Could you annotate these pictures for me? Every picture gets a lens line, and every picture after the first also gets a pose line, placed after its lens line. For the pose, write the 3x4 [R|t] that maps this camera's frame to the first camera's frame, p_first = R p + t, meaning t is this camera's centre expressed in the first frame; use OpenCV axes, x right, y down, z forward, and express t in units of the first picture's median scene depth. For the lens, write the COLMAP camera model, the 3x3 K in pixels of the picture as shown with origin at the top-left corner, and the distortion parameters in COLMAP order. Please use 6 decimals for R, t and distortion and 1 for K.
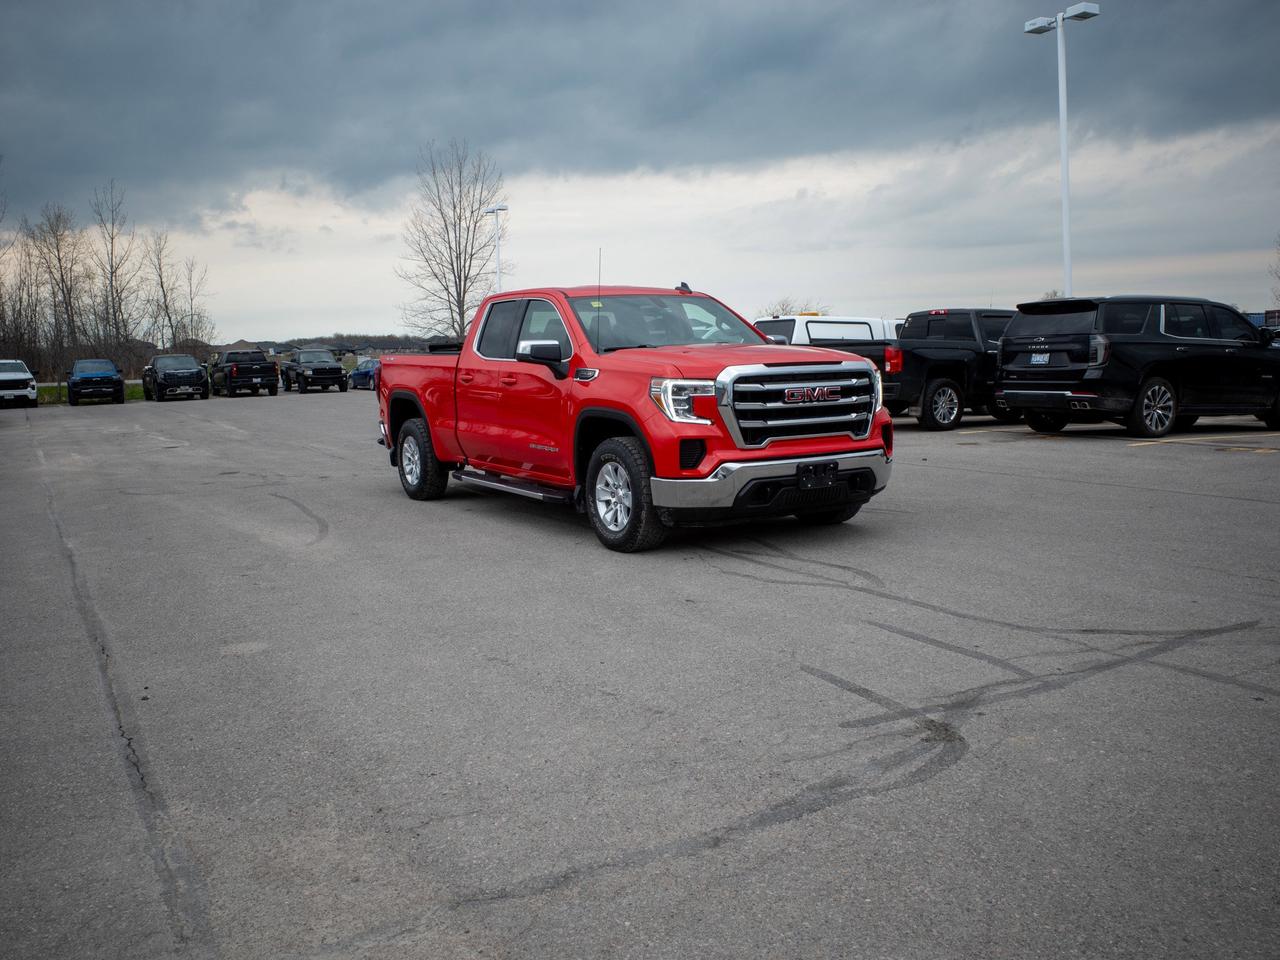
lens RADIAL K [[1143.6, 0, 636.8], [0, 1143.6, 484.0], [0, 0, 1]] dist [-0.043737, 0.018831]
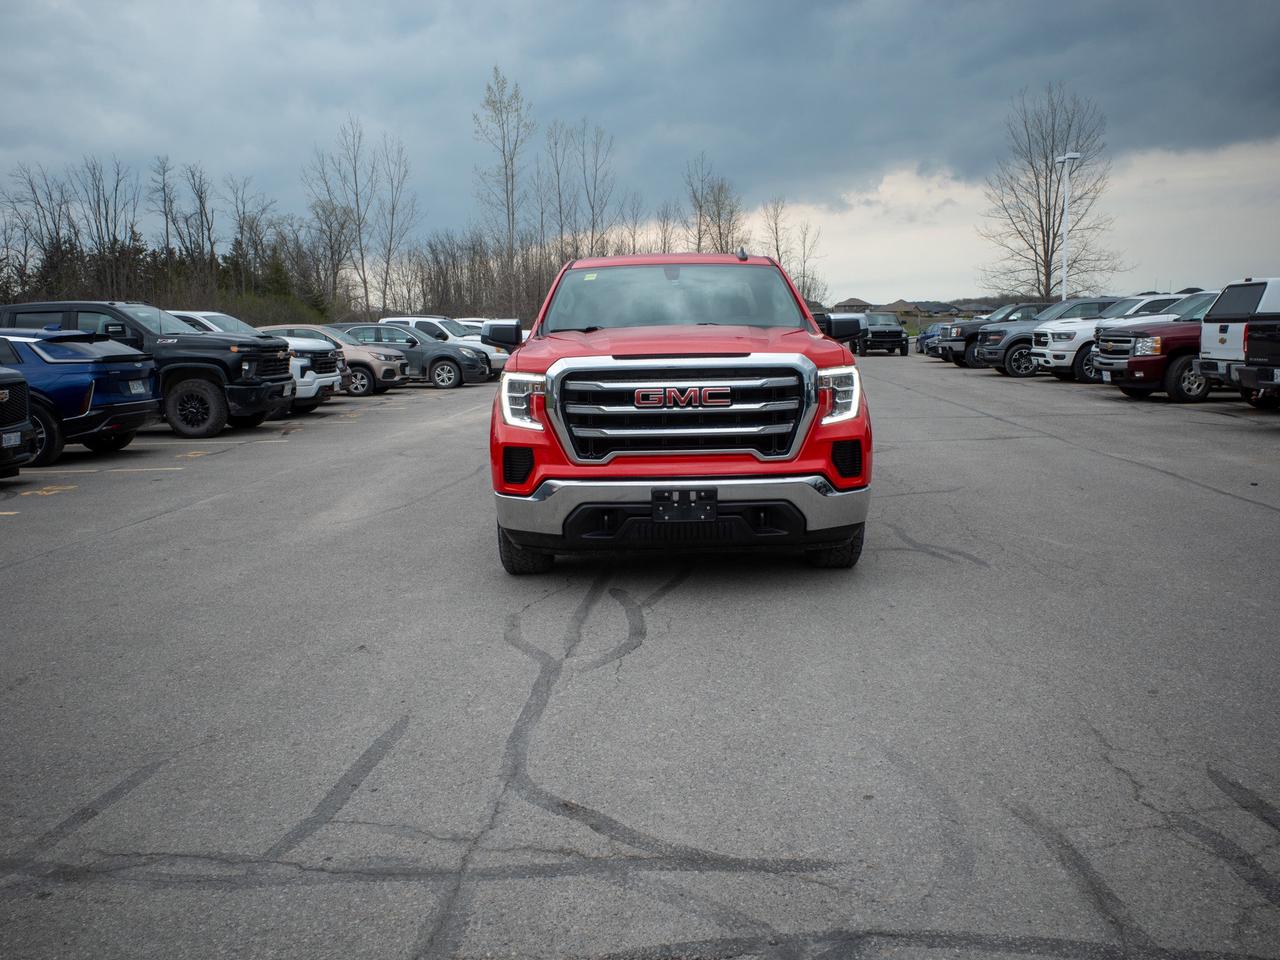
lens RADIAL K [[1137.4, 0, 632.2], [0, 1137.4, 491.0], [0, 0, 1]] dist [-0.059895, 0.064290]
pose [[0.837955, 0.088020, -0.538594, 0.470325], [-0.065503, 0.995995, 0.060859, -0.053071], [0.541793, -0.015717, 0.840365, 0.312100]]
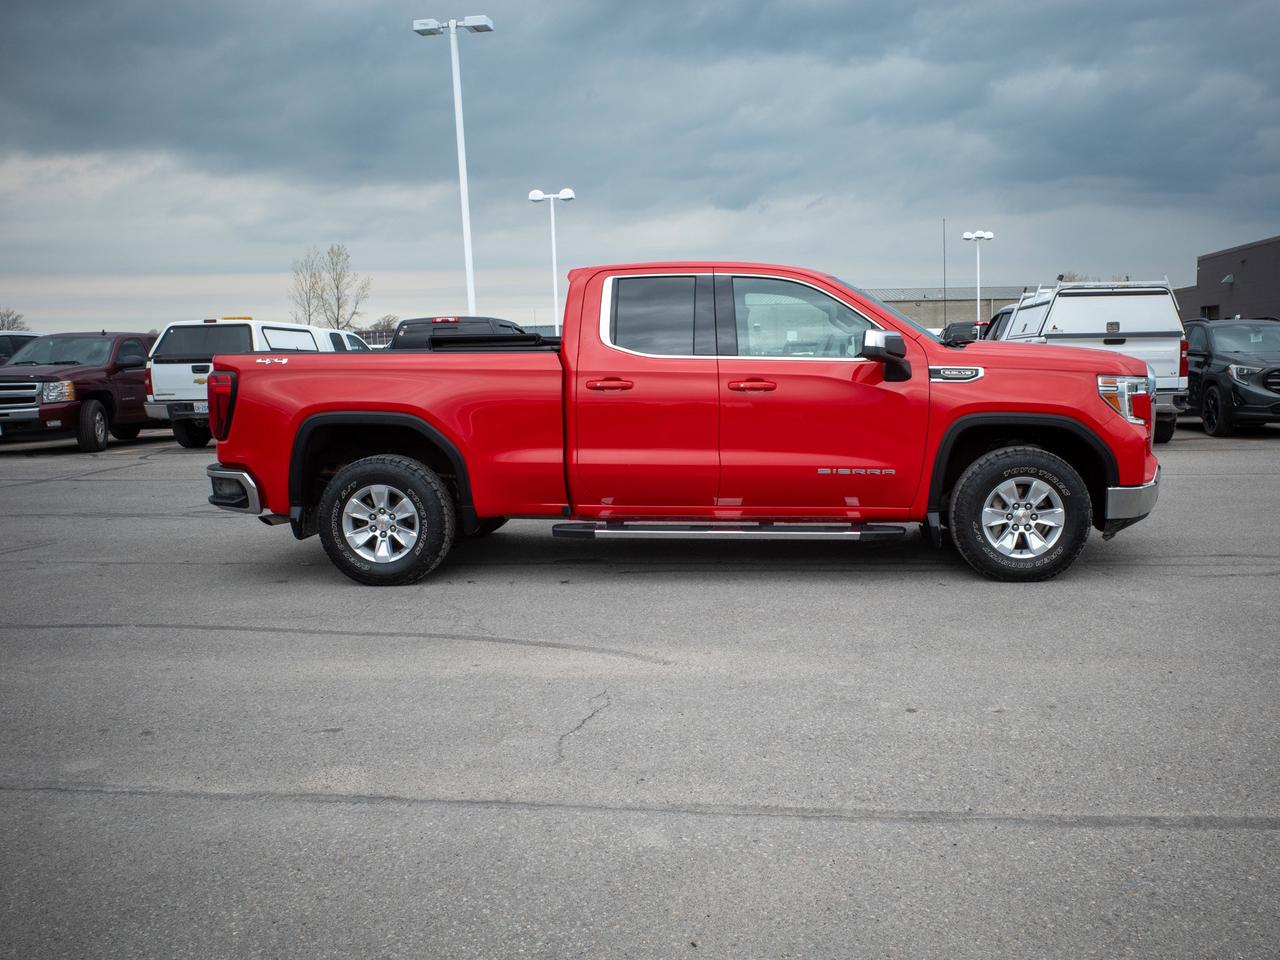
lens RADIAL K [[1137.4, 0, 672.5], [0, 1137.4, 499.9], [0, 0, 1]] dist [-0.059895, 0.064290]
pose [[0.580854, -0.091777, 0.808818, -0.815918], [0.096437, 0.994385, 0.043576, -0.061587], [-0.808275, 0.052689, 0.586443, 0.696908]]
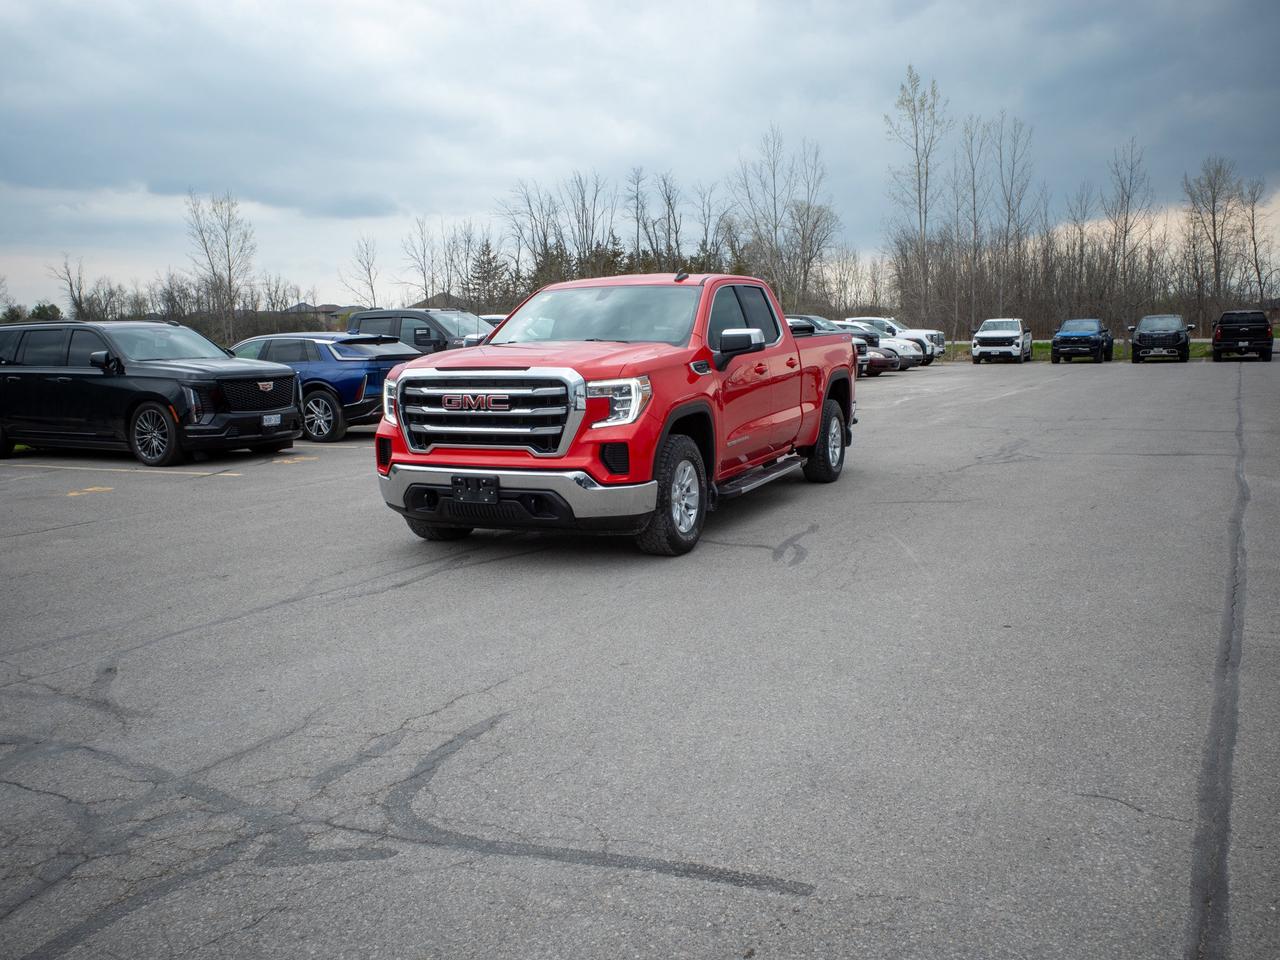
lens RADIAL K [[1143.6, 0, 641.8], [0, 1143.6, 472.2], [0, 0, 1]] dist [-0.043737, 0.018831]
pose [[0.545230, 0.117699, -0.829982, 0.886533], [-0.091348, 0.992540, 0.080743, -0.096190], [0.833294, 0.031794, 0.551915, 0.530231]]
